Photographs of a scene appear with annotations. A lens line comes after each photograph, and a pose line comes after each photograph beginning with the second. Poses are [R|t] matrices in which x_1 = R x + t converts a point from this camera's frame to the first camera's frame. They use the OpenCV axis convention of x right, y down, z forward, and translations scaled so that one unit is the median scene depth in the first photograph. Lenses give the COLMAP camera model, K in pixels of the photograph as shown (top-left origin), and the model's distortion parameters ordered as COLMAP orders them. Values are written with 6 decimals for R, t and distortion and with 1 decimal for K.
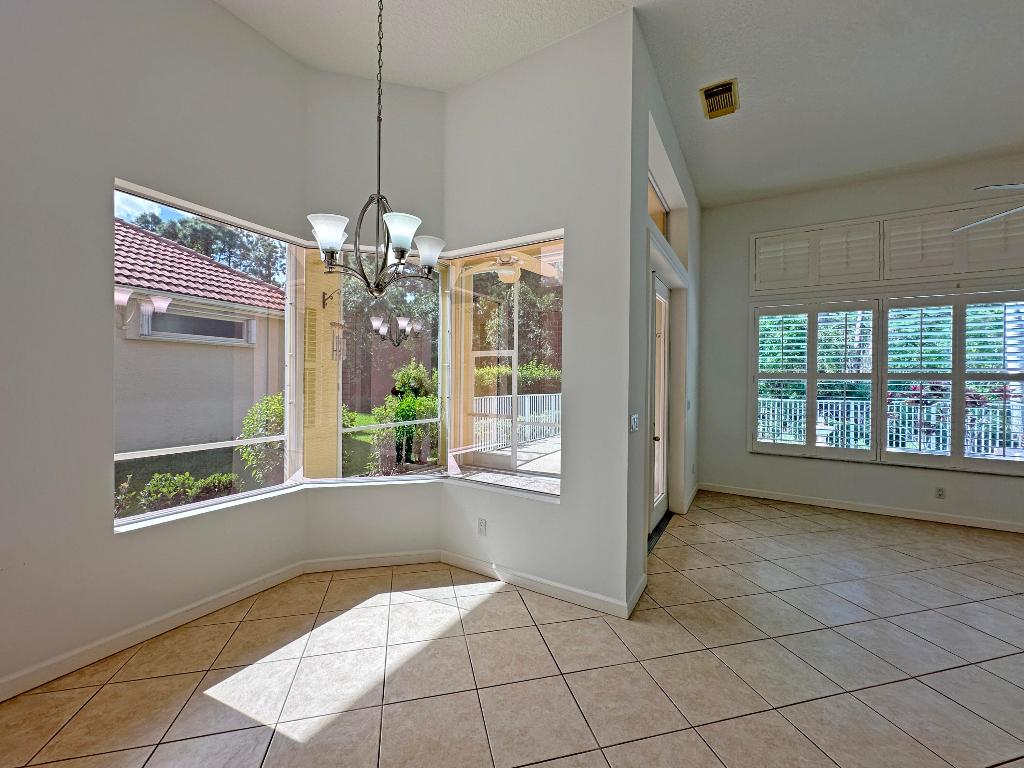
lens RADIAL K [[411.7, 0, 512.0], [0, 411.7, 384.0], [0, 0, 1]] dist [0.000548, -0.000157]
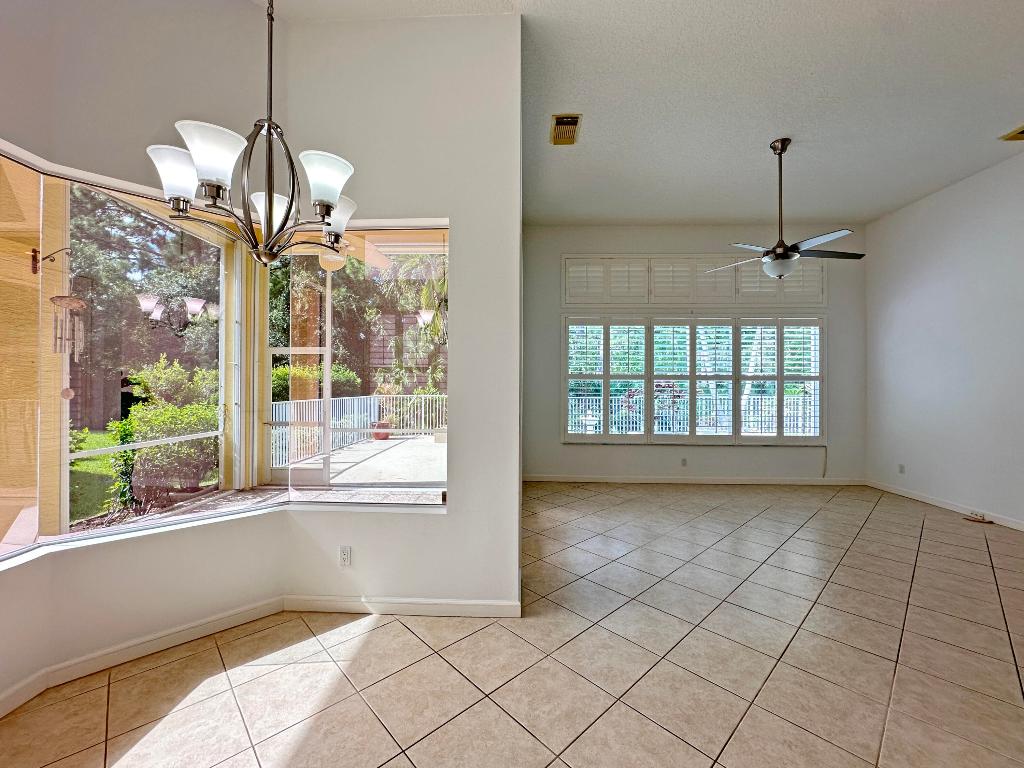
lens RADIAL K [[411.4, 0, 507.6], [0, 411.4, 387.4], [0, 0, 1]] dist [-0.006561, 0.003996]
pose [[0.876831, -0.012144, 0.480646, -0.178814], [0.009378, 0.999923, 0.008157, -0.002550], [-0.480708, -0.002645, 0.876877, 0.102856]]
